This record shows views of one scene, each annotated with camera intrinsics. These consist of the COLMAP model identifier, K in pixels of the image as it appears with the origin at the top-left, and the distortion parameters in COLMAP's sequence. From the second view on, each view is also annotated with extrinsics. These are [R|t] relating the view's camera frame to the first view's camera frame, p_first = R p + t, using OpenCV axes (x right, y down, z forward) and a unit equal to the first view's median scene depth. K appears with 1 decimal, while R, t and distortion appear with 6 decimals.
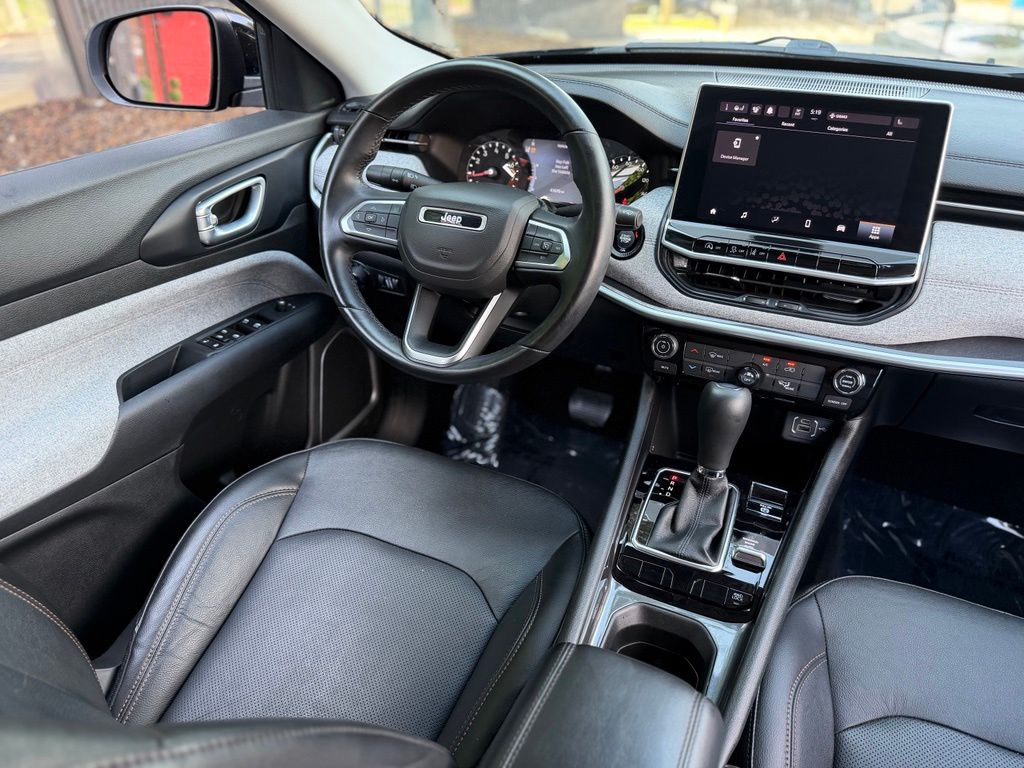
lens RADIAL K [[760.7, 0, 528.6], [0, 760.7, 386.0], [0, 0, 1]] dist [0.068133, -0.129996]
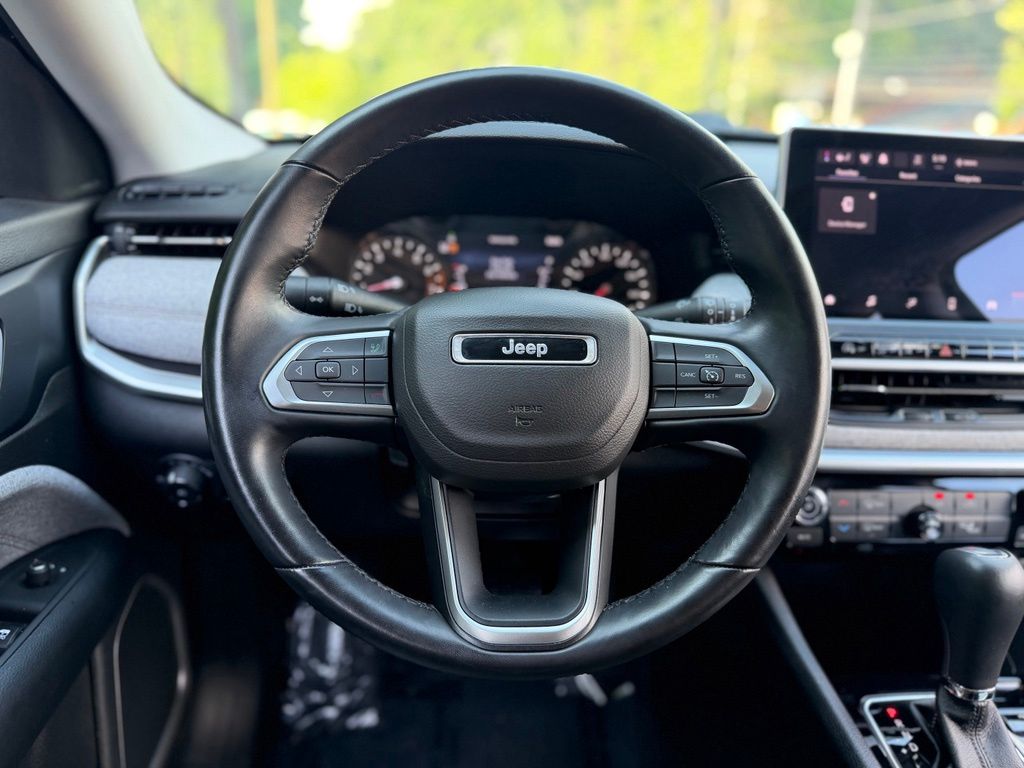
lens RADIAL K [[754.2, 0, 512.0], [0, 754.2, 384.0], [0, 0, 1]] dist [0.001848, -0.002136]
pose [[0.880498, -0.129677, 0.455968, -0.344854], [0.205508, 0.971191, -0.120641, -0.135888], [-0.427188, 0.199929, 0.881782, 0.554690]]
